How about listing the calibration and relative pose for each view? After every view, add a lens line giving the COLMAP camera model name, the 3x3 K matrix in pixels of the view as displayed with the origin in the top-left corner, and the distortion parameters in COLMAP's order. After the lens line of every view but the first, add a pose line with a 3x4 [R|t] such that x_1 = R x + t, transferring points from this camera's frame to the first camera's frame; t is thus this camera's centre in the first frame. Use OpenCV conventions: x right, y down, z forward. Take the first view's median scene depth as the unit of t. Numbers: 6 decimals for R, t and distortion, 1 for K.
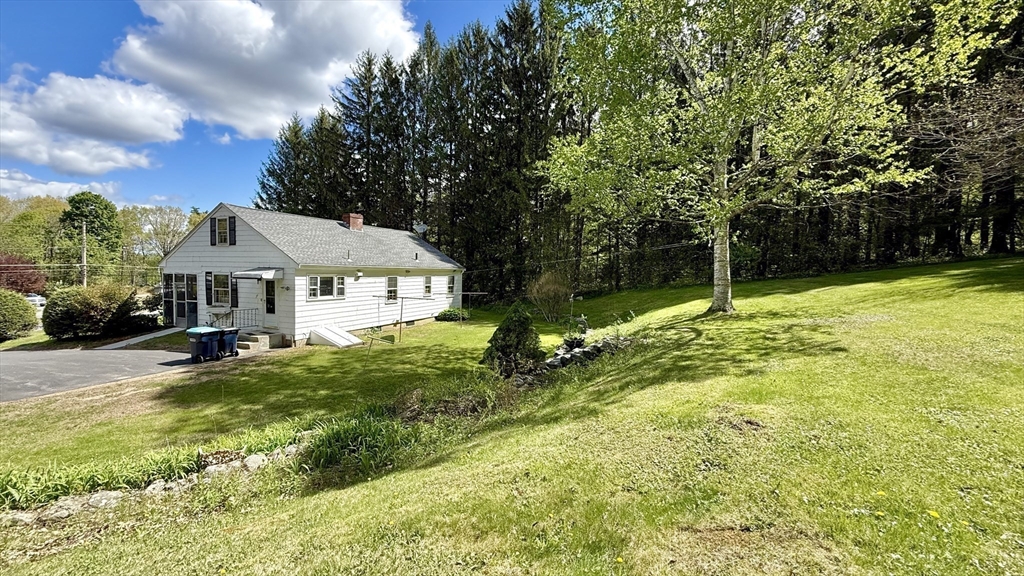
lens RADIAL K [[390.0, 0, 512.0], [0, 390.0, 288.0], [0, 0, 1]] dist [0.000063, 0.000012]
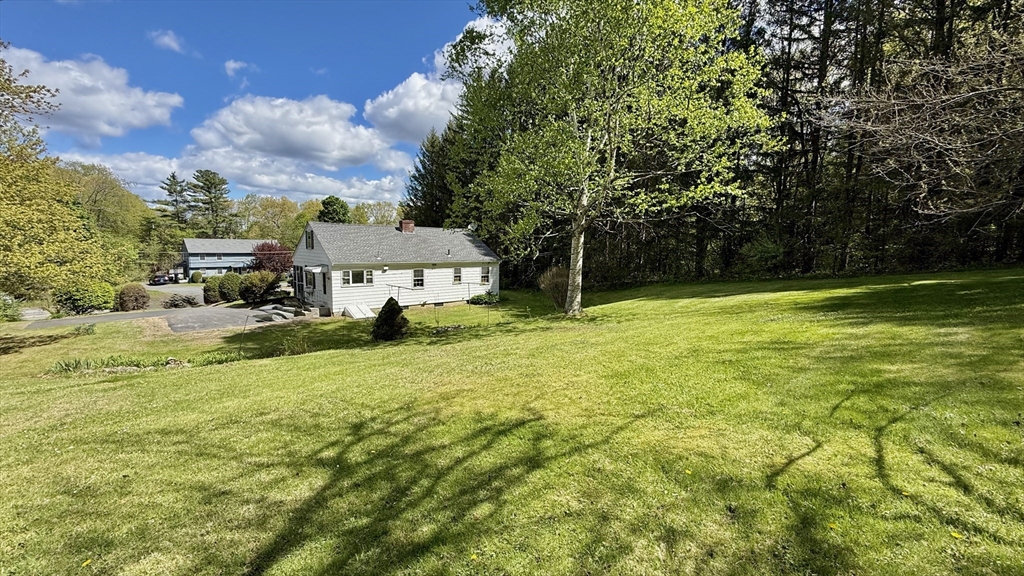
lens RADIAL K [[390.0, 0, 512.0], [0, 390.0, 288.0], [0, 0, 1]] dist [0.000063, 0.000012]
pose [[0.905694, 0.042945, -0.421751, 0.552912], [-0.020313, 0.998109, 0.058011, -0.049348], [0.423445, -0.043974, 0.904854, -0.070909]]
